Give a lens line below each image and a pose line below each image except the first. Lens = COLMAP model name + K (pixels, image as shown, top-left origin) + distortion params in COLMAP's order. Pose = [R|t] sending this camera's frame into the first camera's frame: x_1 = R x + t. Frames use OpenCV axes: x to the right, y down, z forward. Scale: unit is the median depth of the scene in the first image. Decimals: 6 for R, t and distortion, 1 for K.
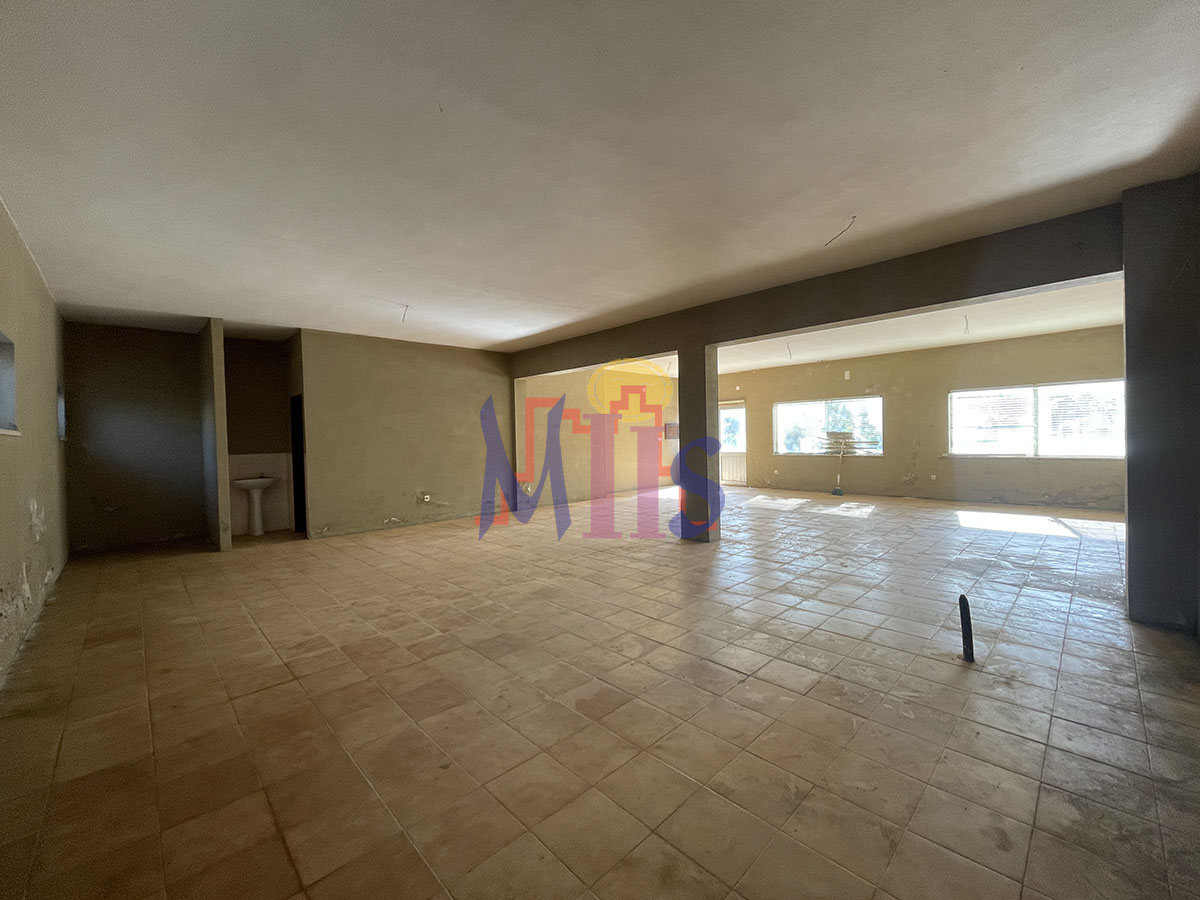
lens RADIAL K [[485.1, 0, 599.6], [0, 485.1, 450.0], [0, 0, 1]] dist [0.004405, 0.000873]
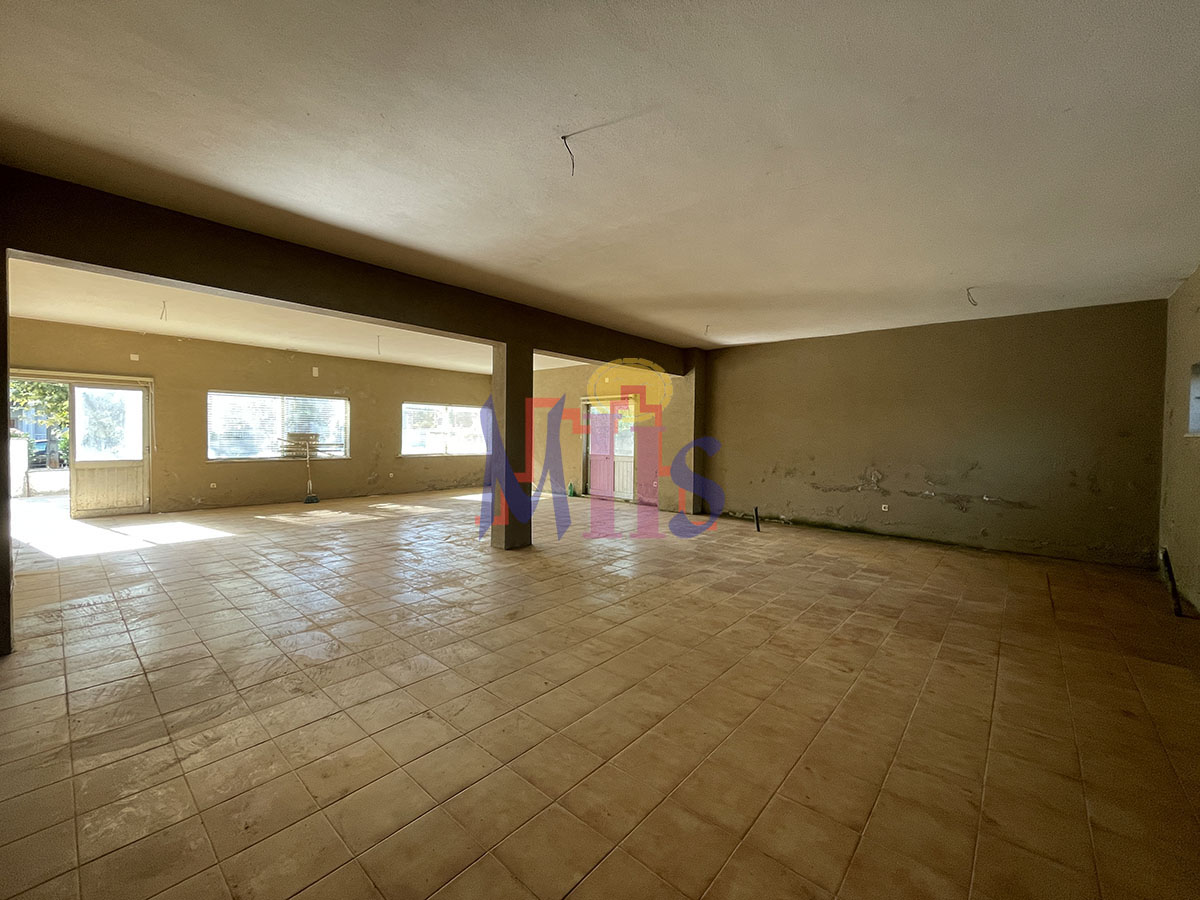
lens RADIAL K [[485.1, 0, 599.4], [0, 485.1, 446.6], [0, 0, 1]] dist [0.004405, 0.000873]
pose [[-0.081112, -0.002850, 0.996701, -0.570145], [0.014448, 0.999887, 0.004035, -0.010454], [-0.996600, 0.014728, -0.081061, 0.680026]]
